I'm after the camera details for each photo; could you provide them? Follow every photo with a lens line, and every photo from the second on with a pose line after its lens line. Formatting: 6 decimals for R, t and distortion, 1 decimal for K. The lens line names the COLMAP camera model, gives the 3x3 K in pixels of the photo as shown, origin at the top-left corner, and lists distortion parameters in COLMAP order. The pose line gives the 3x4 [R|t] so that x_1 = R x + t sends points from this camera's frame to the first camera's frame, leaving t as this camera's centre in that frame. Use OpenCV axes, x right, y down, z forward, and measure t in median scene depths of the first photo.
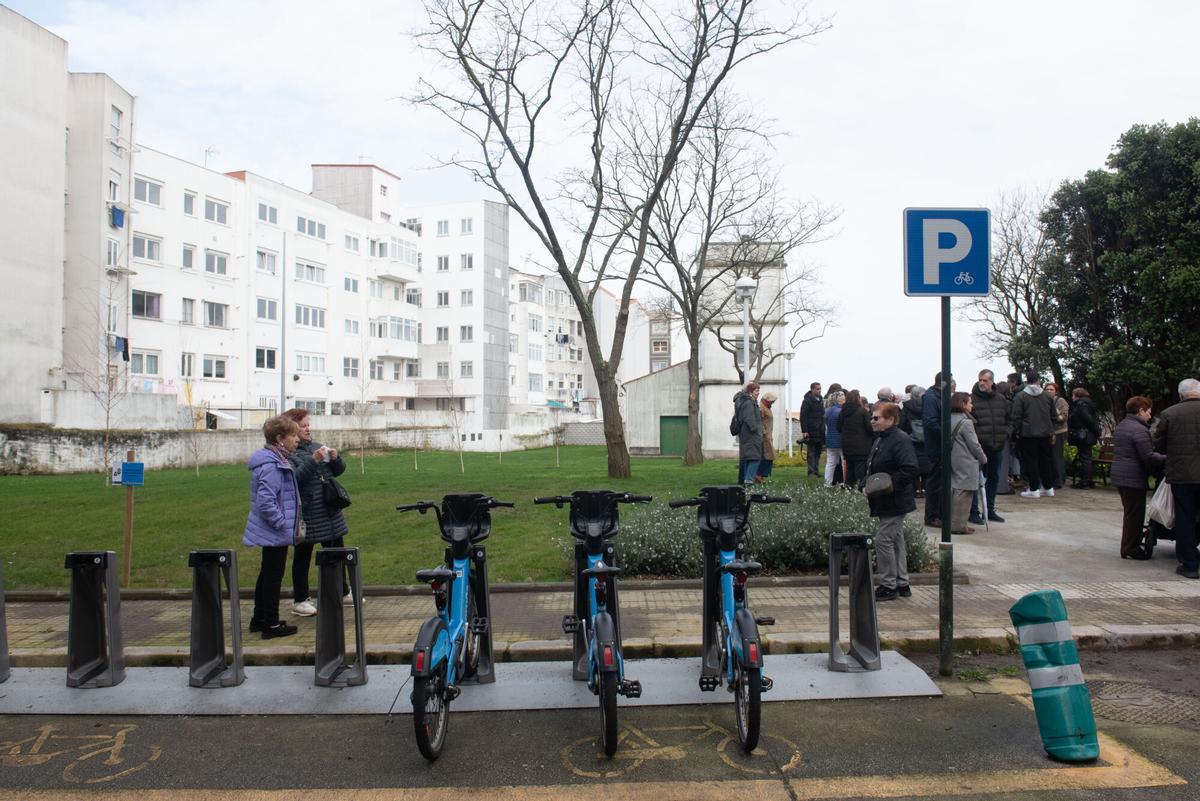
lens RADIAL K [[850.3, 0, 614.5], [0, 850.3, 395.4], [0, 0, 1]] dist [-0.044734, -0.002520]
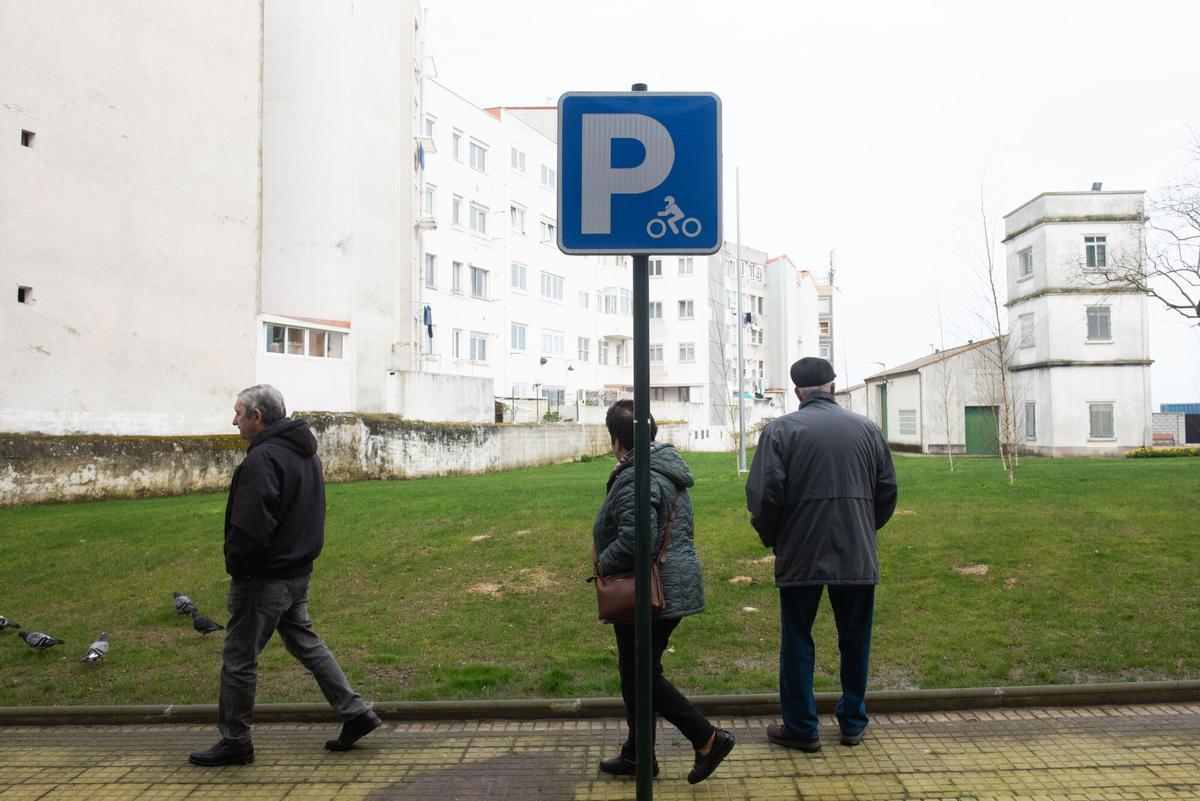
lens RADIAL K [[985.3, 0, 623.1], [0, 985.3, 368.0], [0, 0, 1]] dist [-0.029638, -0.005144]
pose [[0.999449, -0.005747, -0.032704, -0.243675], [0.005003, 0.999728, -0.022765, 0.007153], [0.032826, 0.022589, 0.999206, 0.046127]]
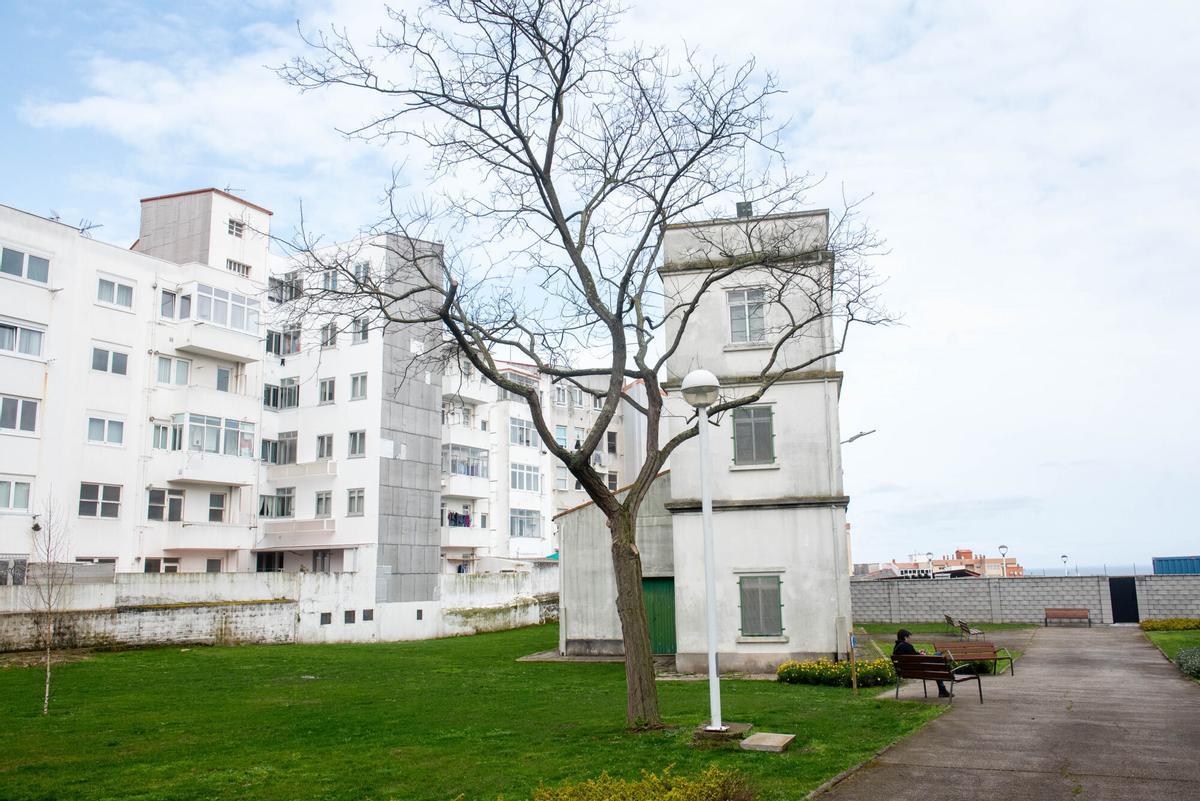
lens RADIAL K [[965.2, 0, 602.7], [0, 965.2, 399.7], [0, 0, 1]] dist [-0.017298, -0.013424]
pose [[0.983528, -0.046827, -0.174586, 0.148477], [0.020356, 0.988410, -0.150435, 0.005110], [0.179607, 0.144403, 0.973082, 0.412567]]
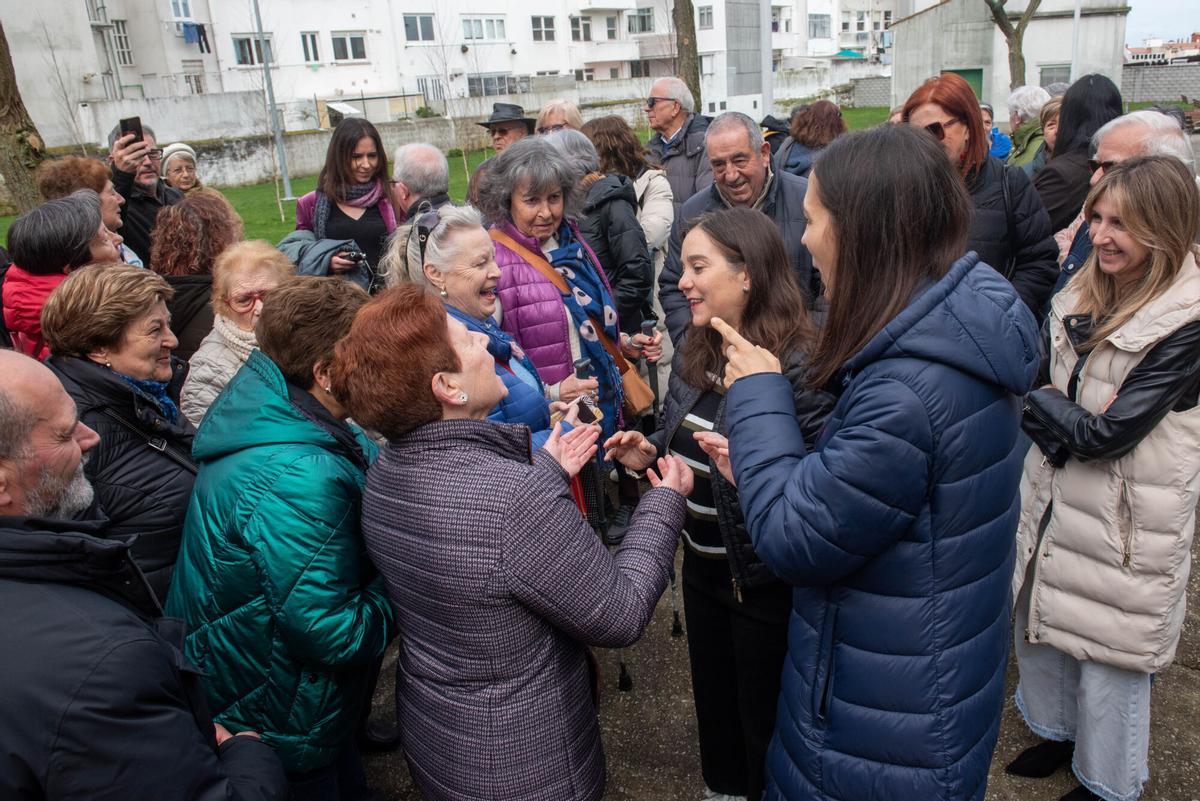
lens RADIAL K [[884.5, 0, 650.2], [0, 884.5, 376.7], [0, 0, 1]] dist [-0.046725, -0.009525]
pose [[0.933227, 0.065518, -0.353263, 0.101847], [0.066049, 0.935191, 0.347930, -0.006986], [0.353164, -0.348030, 0.868418, 0.194737]]
